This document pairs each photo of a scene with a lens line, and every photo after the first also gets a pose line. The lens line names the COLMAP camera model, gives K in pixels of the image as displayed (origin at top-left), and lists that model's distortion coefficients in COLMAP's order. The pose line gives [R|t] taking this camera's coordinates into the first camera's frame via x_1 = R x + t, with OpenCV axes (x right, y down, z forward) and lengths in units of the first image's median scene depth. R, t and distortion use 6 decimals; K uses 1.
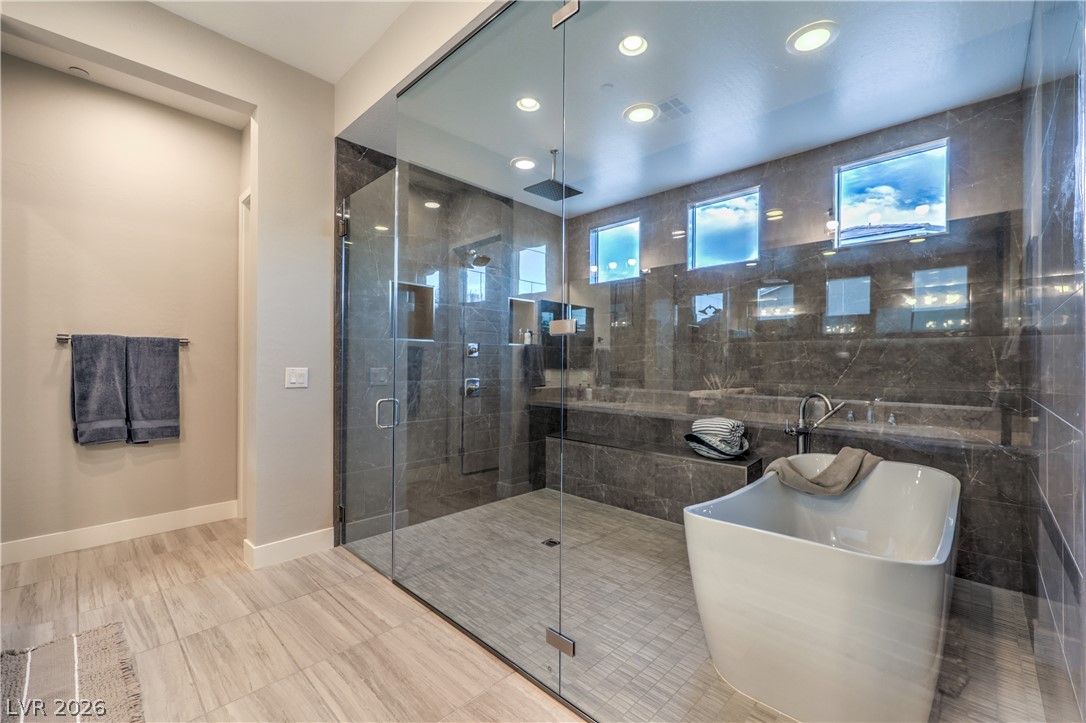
lens RADIAL K [[453.0, 0, 546.2], [0, 453.0, 363.7], [0, 0, 1]] dist [0.002922, 0.000348]
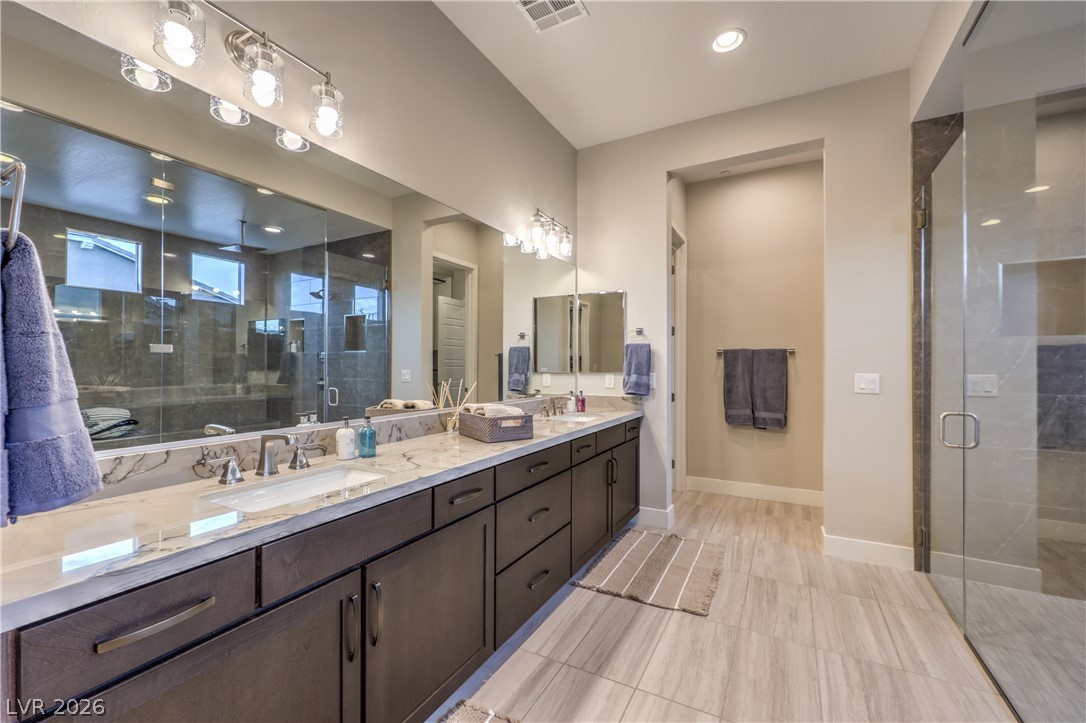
lens RADIAL K [[443.6, 0, 546.3], [0, 443.6, 365.8], [0, 0, 1]] dist [-0.000201, -0.000251]
pose [[0.258754, -0.004069, -0.965935, 0.216849], [0.000023, 0.999991, -0.004206, -0.004469], [0.965943, 0.001066, 0.258751, 0.055667]]
